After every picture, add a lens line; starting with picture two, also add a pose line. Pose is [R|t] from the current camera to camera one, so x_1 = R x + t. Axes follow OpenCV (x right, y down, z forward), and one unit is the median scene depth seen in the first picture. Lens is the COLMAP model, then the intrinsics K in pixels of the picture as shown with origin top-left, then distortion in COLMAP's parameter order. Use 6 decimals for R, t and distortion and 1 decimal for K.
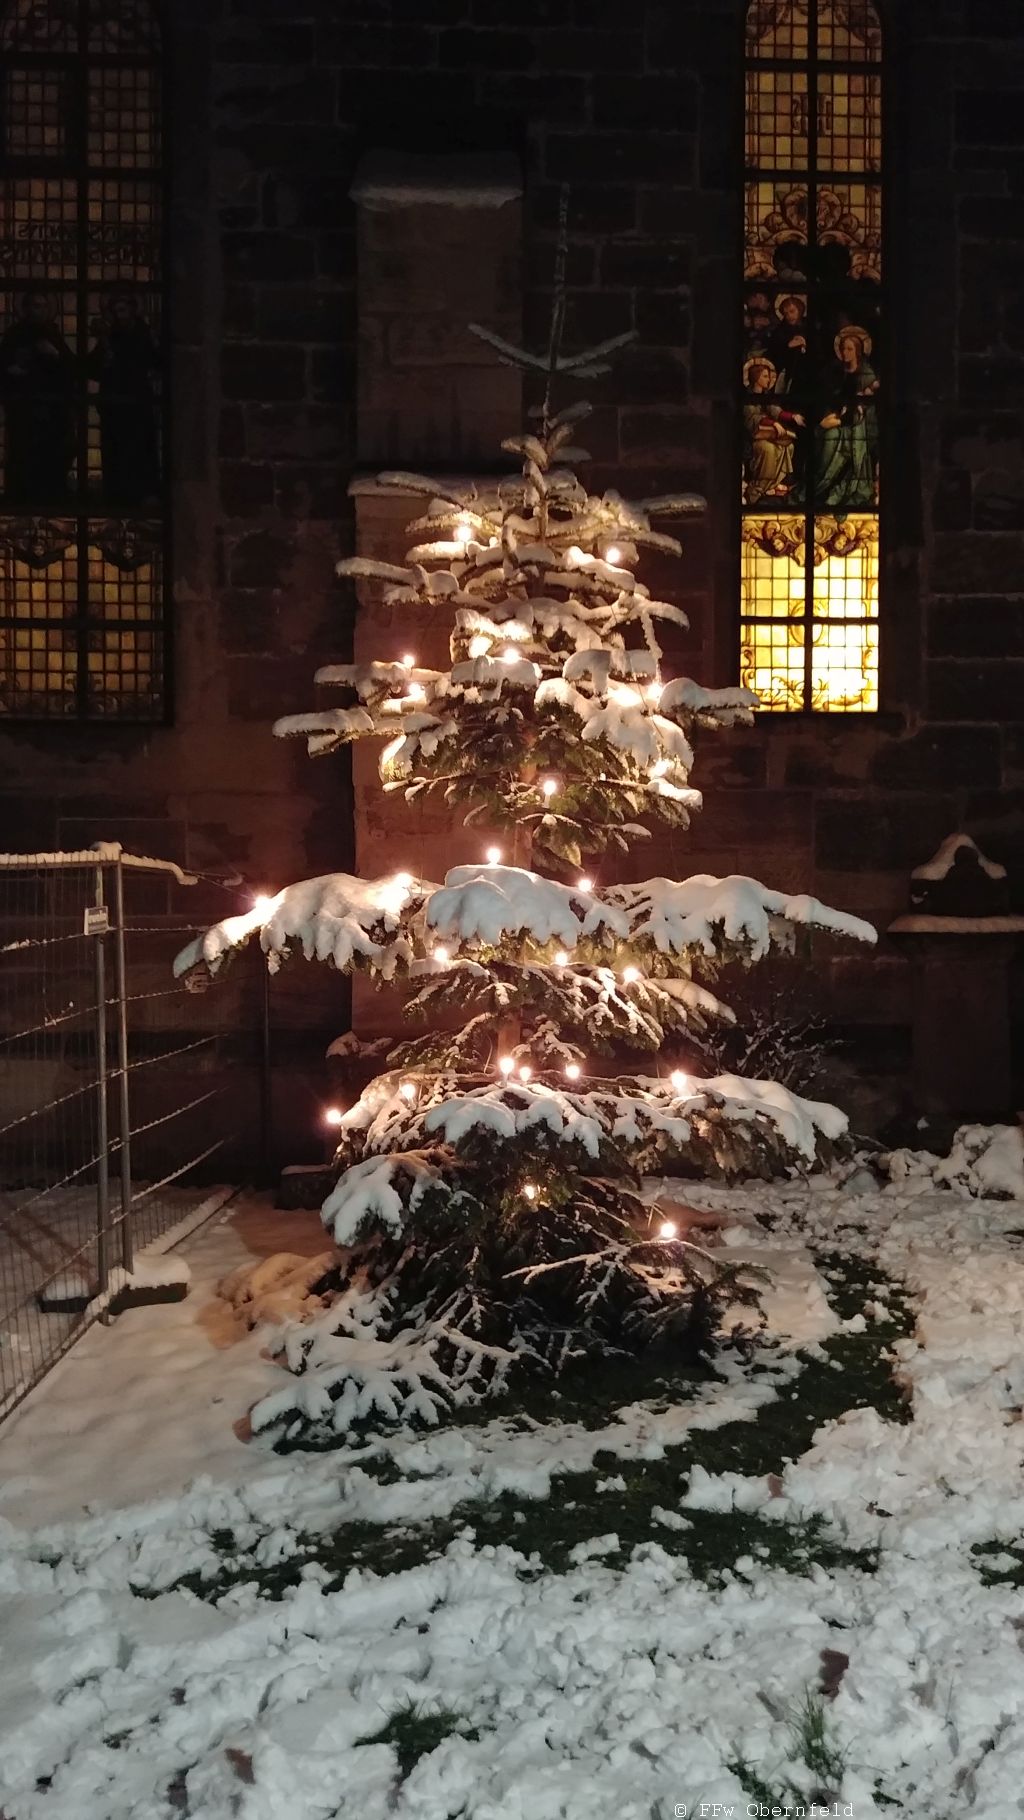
lens RADIAL K [[1594.5, 0, 512.0], [0, 1594.5, 910.0], [0, 0, 1]] dist [0.098612, -0.143449]
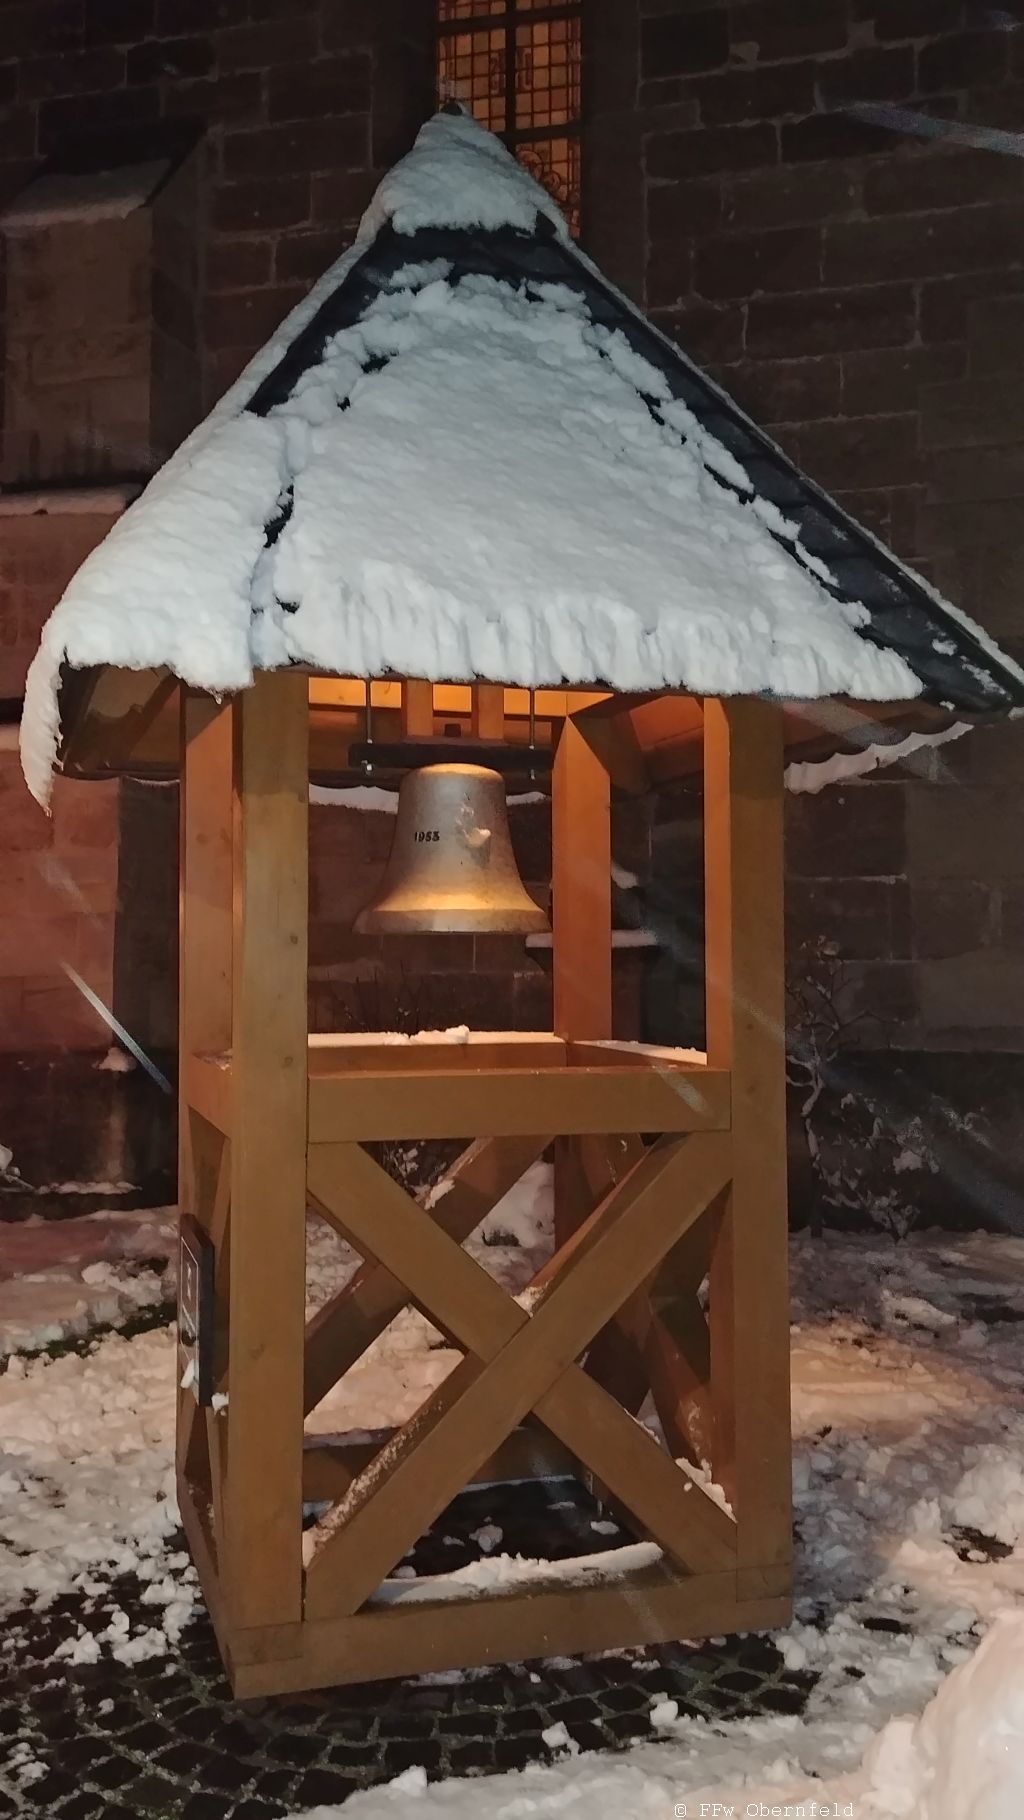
lens RADIAL K [[1594.5, 0, 512.0], [0, 1594.5, 910.0], [0, 0, 1]] dist [0.098612, -0.143449]
pose [[0.955230, -0.008706, -0.295737, 0.458479], [0.007595, 0.999959, -0.004907, -0.002112], [0.295767, 0.002441, 0.955257, 0.108131]]
